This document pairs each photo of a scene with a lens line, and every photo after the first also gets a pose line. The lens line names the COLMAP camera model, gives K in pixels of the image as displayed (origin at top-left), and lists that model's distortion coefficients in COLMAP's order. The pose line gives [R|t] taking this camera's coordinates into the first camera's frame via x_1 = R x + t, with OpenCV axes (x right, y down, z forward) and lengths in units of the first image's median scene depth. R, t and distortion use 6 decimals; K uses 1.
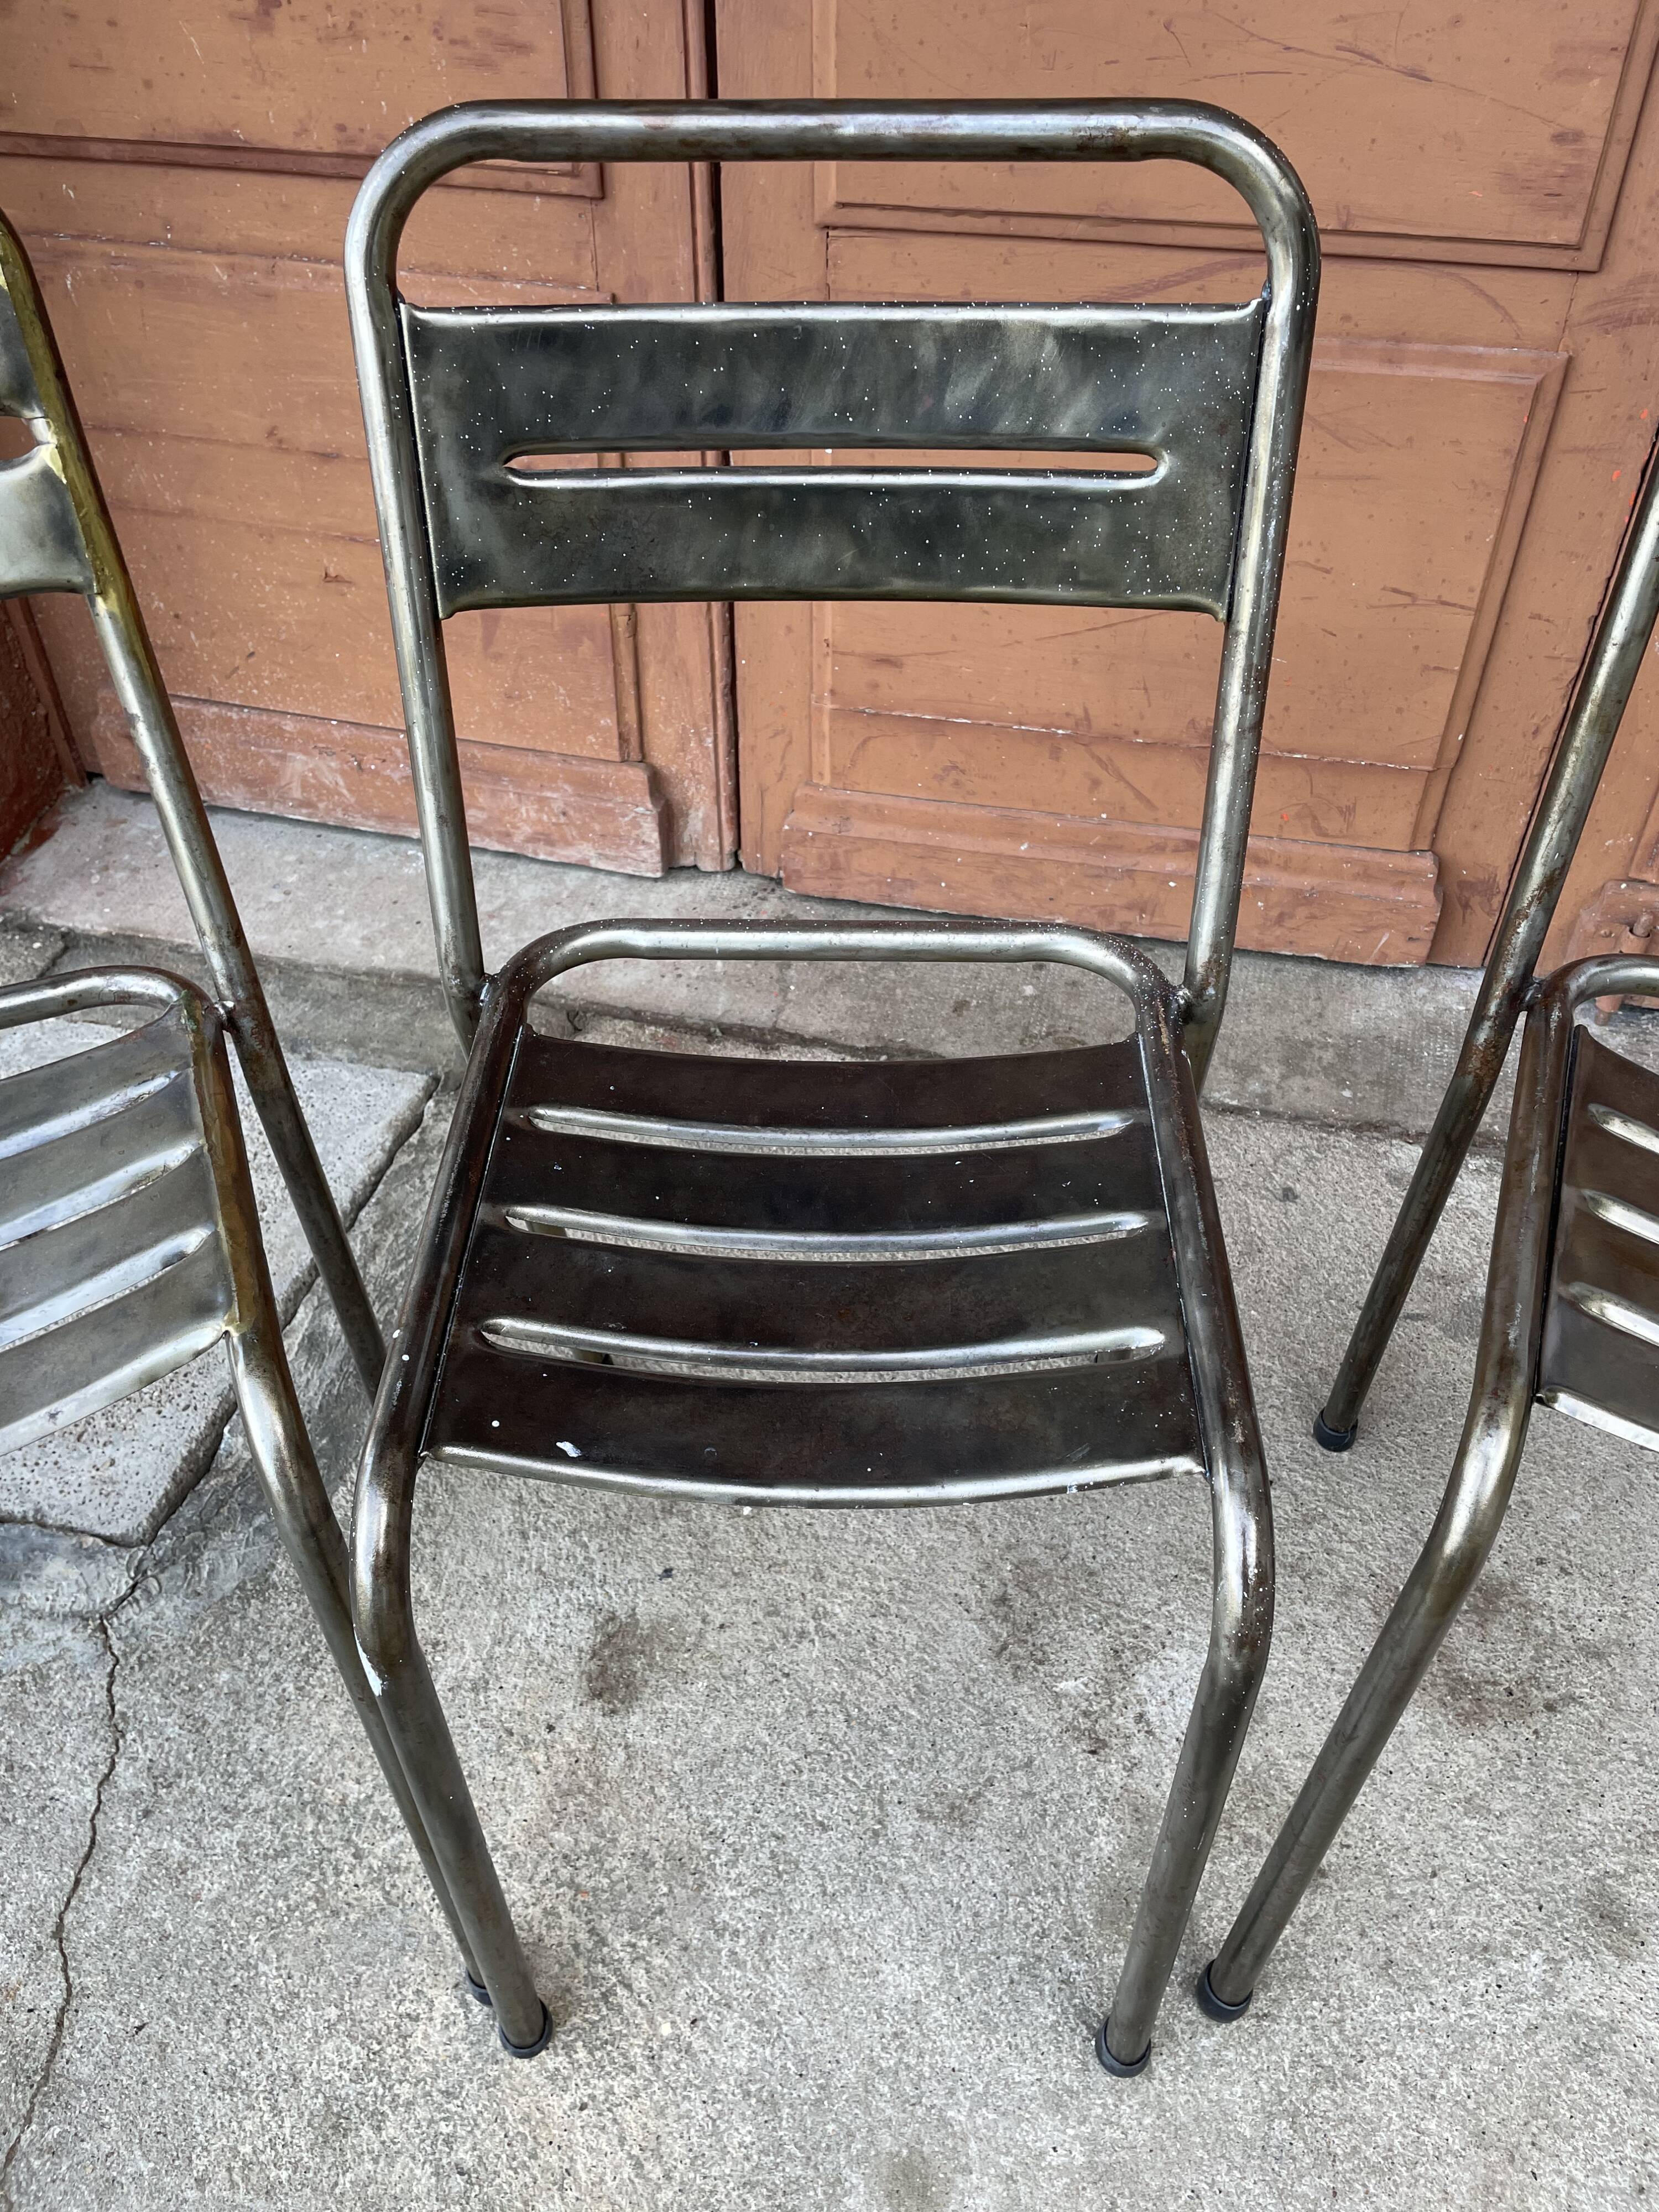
lens RADIAL K [[1669.5, 0, 831.0], [0, 1669.5, 1119.5], [0, 0, 1]] dist [0.091859, -0.122839]
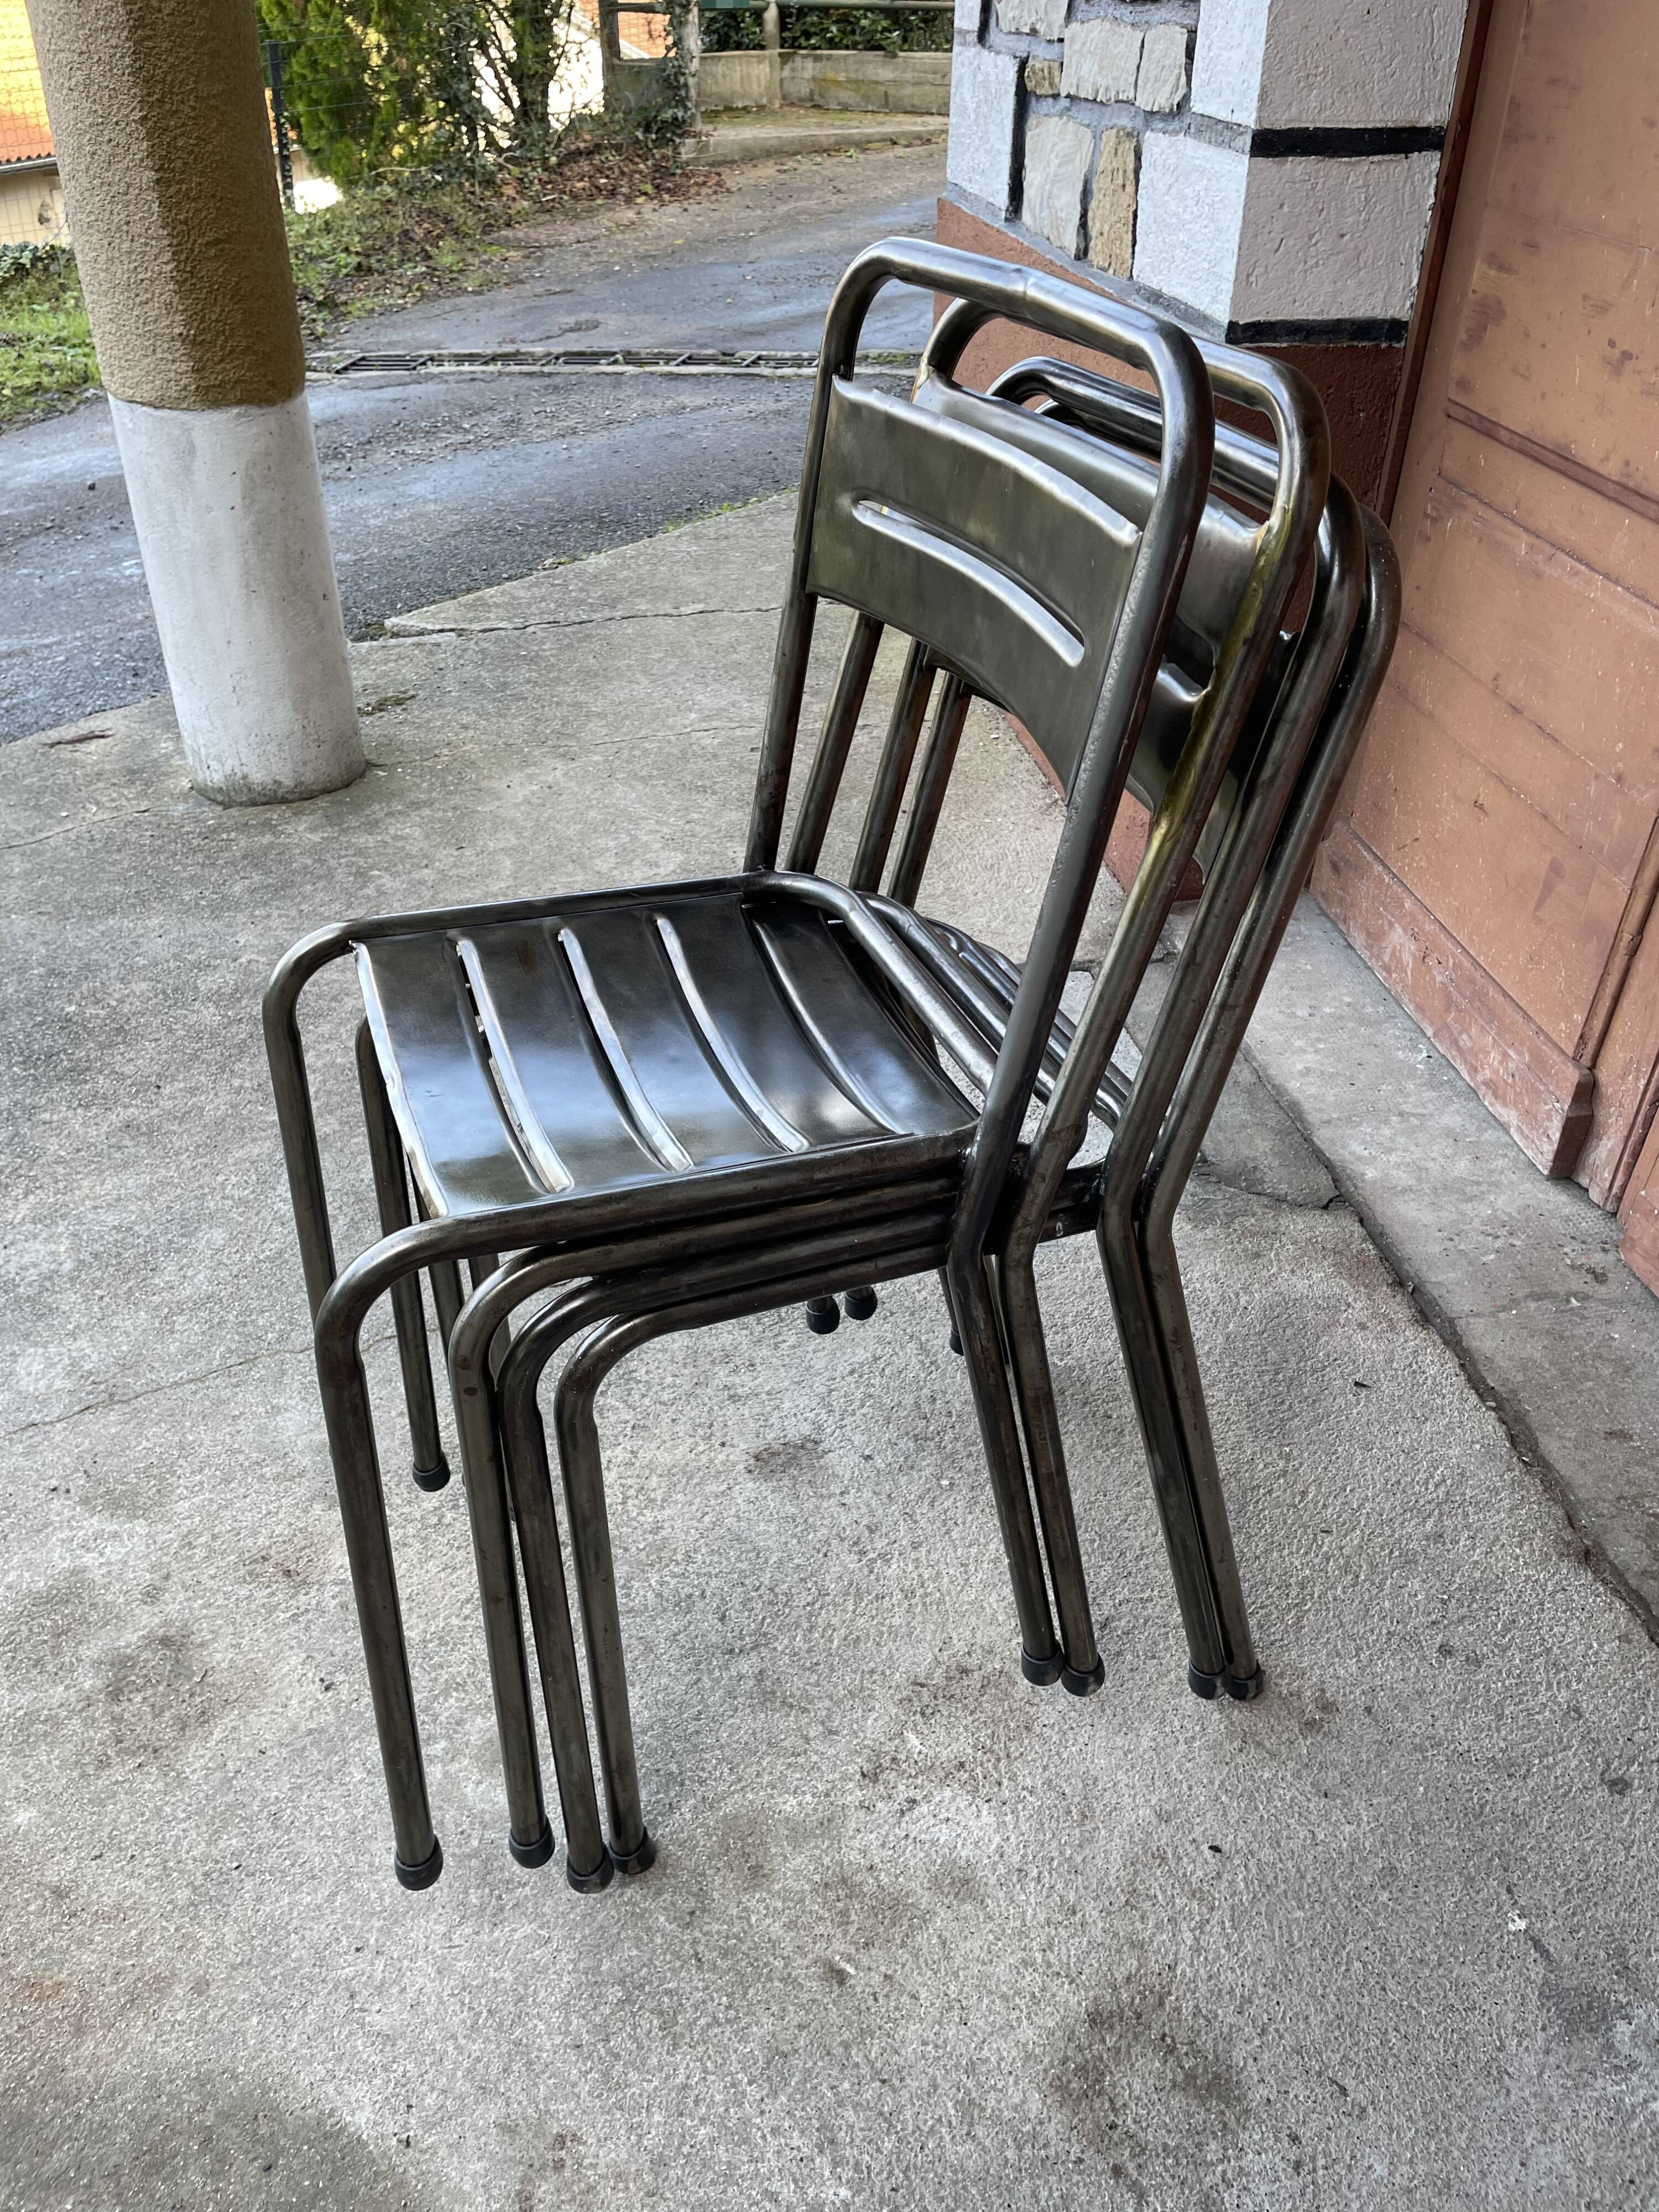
lens RADIAL K [[1668.6, 0, 822.4], [0, 1668.6, 1105.3], [0, 0, 1]] dist [0.091461, -0.120124]
pose [[0.389977, 0.521907, -0.758638, 0.772412], [-0.622891, 0.756287, 0.200093, -0.177300], [0.678178, 0.394517, 0.620025, 0.097404]]
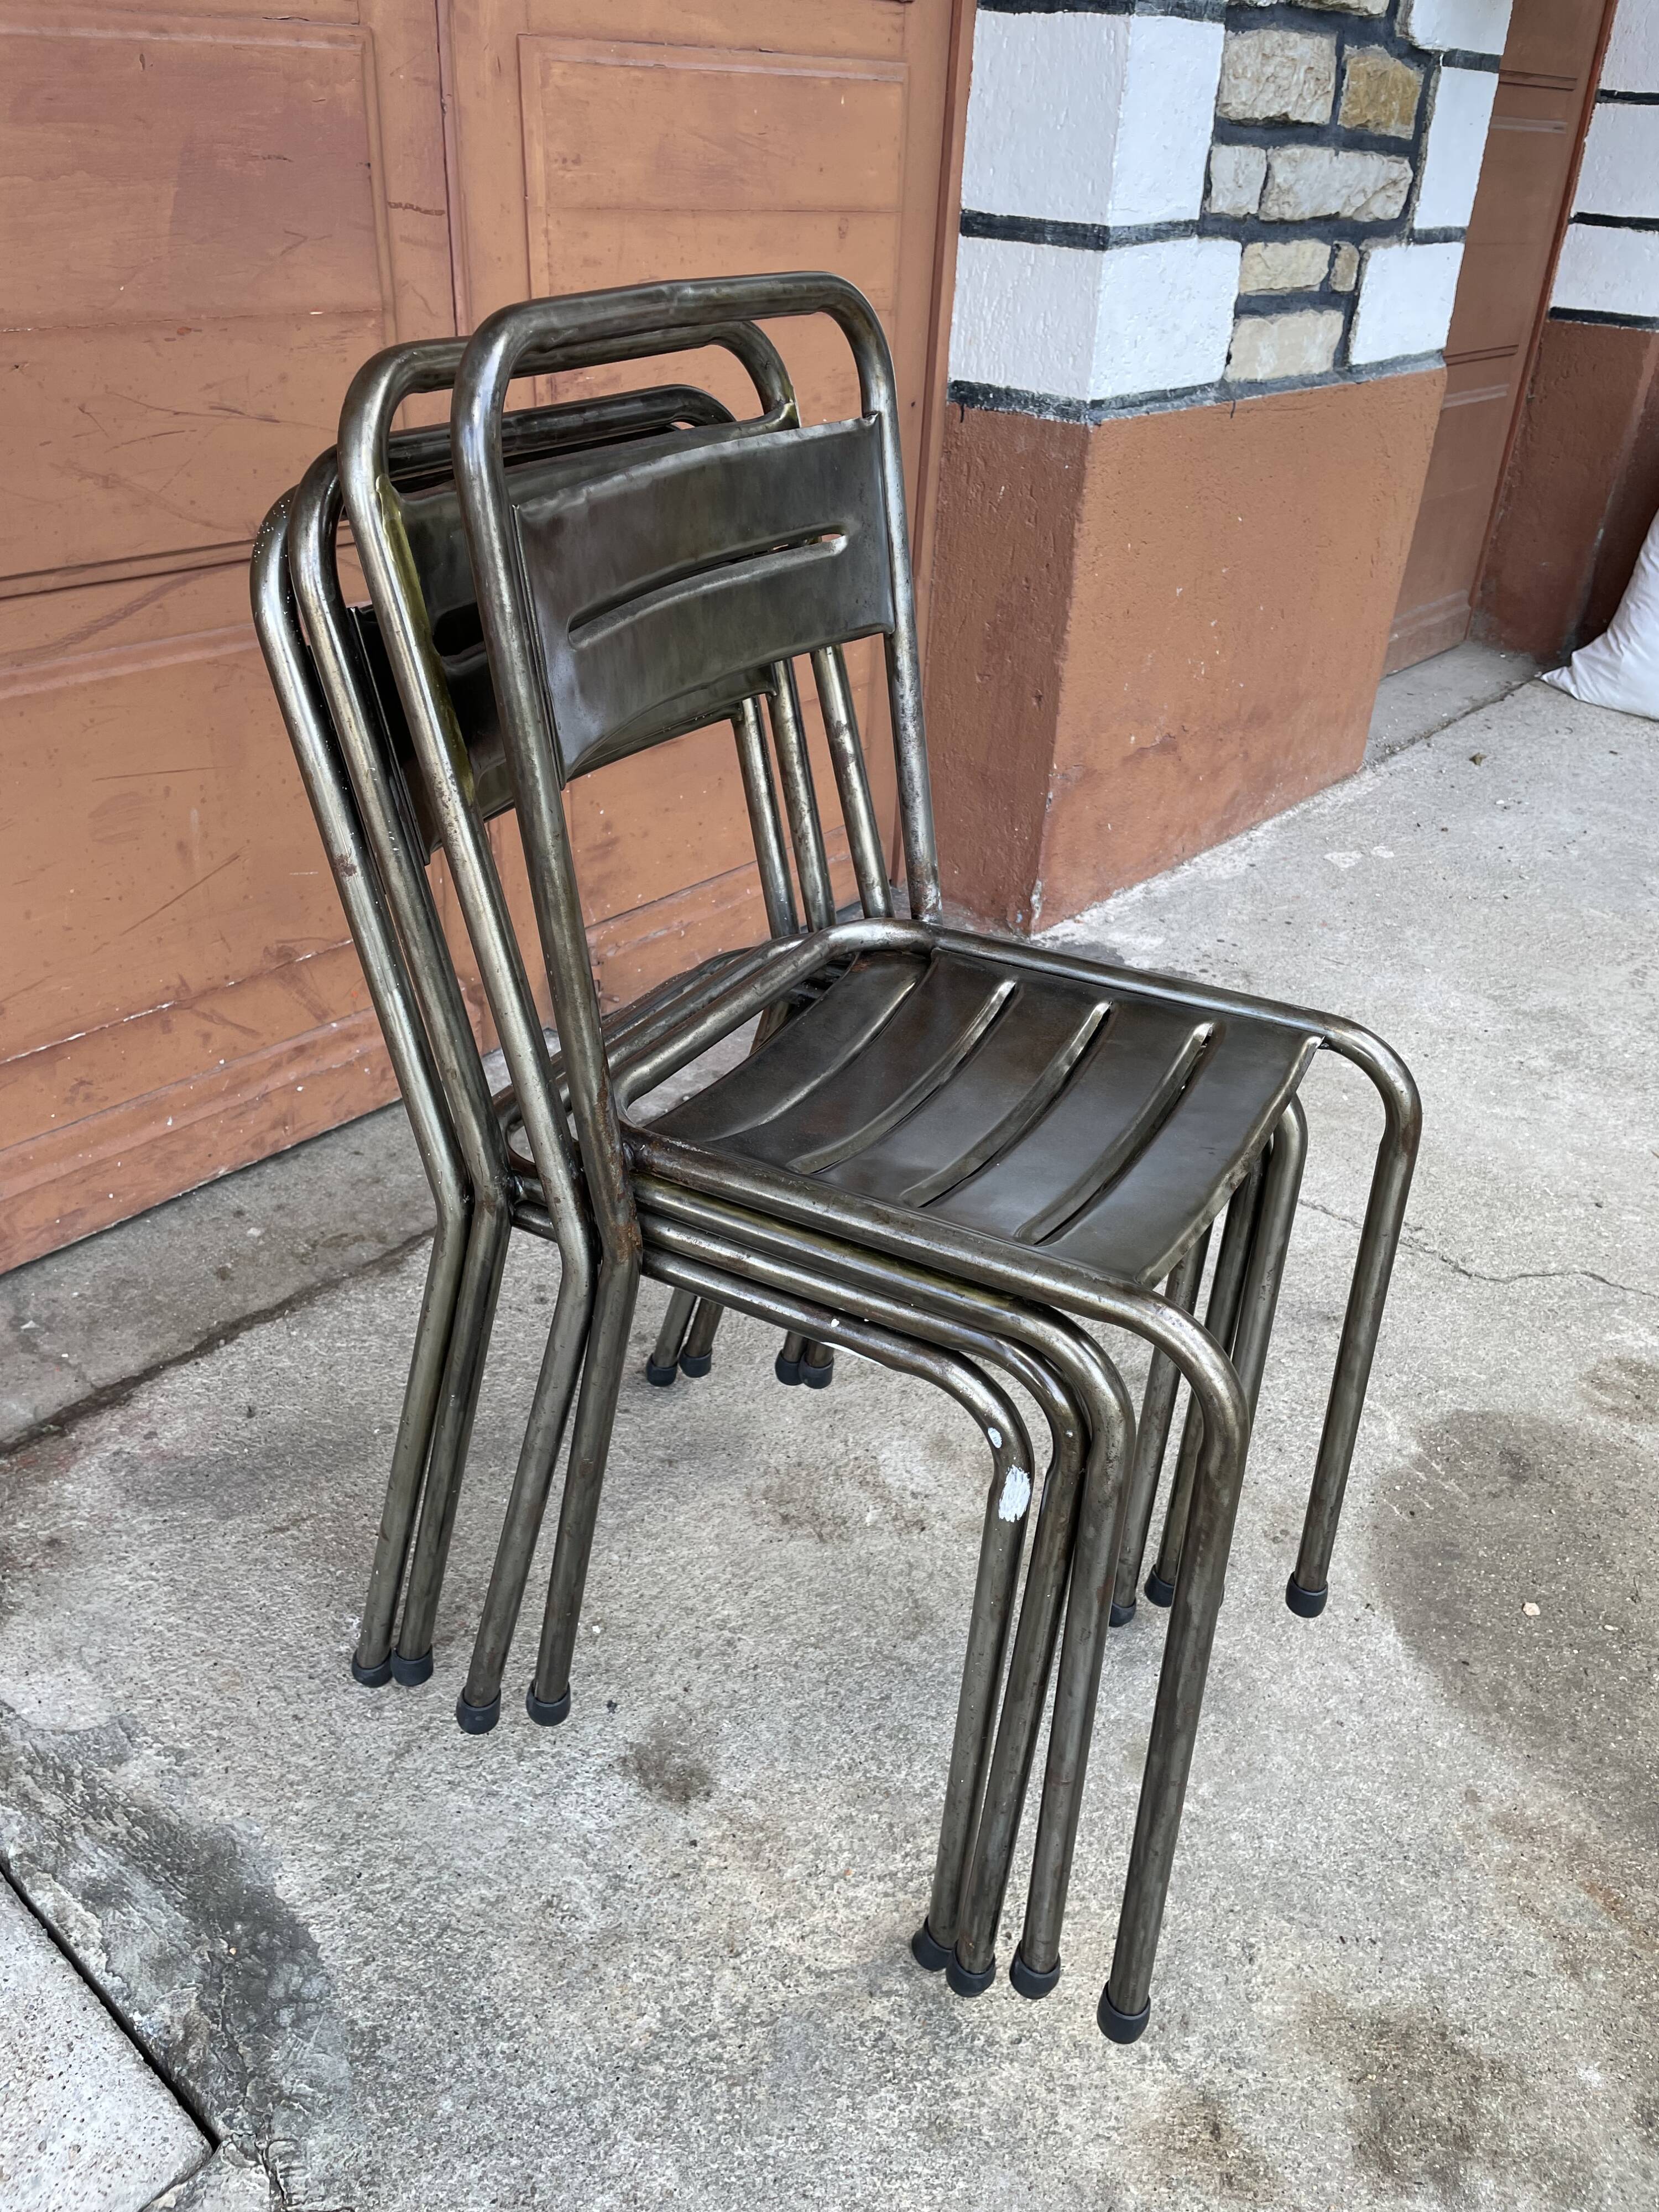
lens RADIAL K [[1666.5, 0, 829.5], [0, 1666.5, 1100.7], [0, 0, 1]] dist [0.093884, -0.124611]
pose [[0.453350, -0.429580, 0.780983, -0.774323], [0.560600, 0.818619, 0.124861, -0.112988], [-0.692966, 0.381213, 0.611943, 0.104643]]
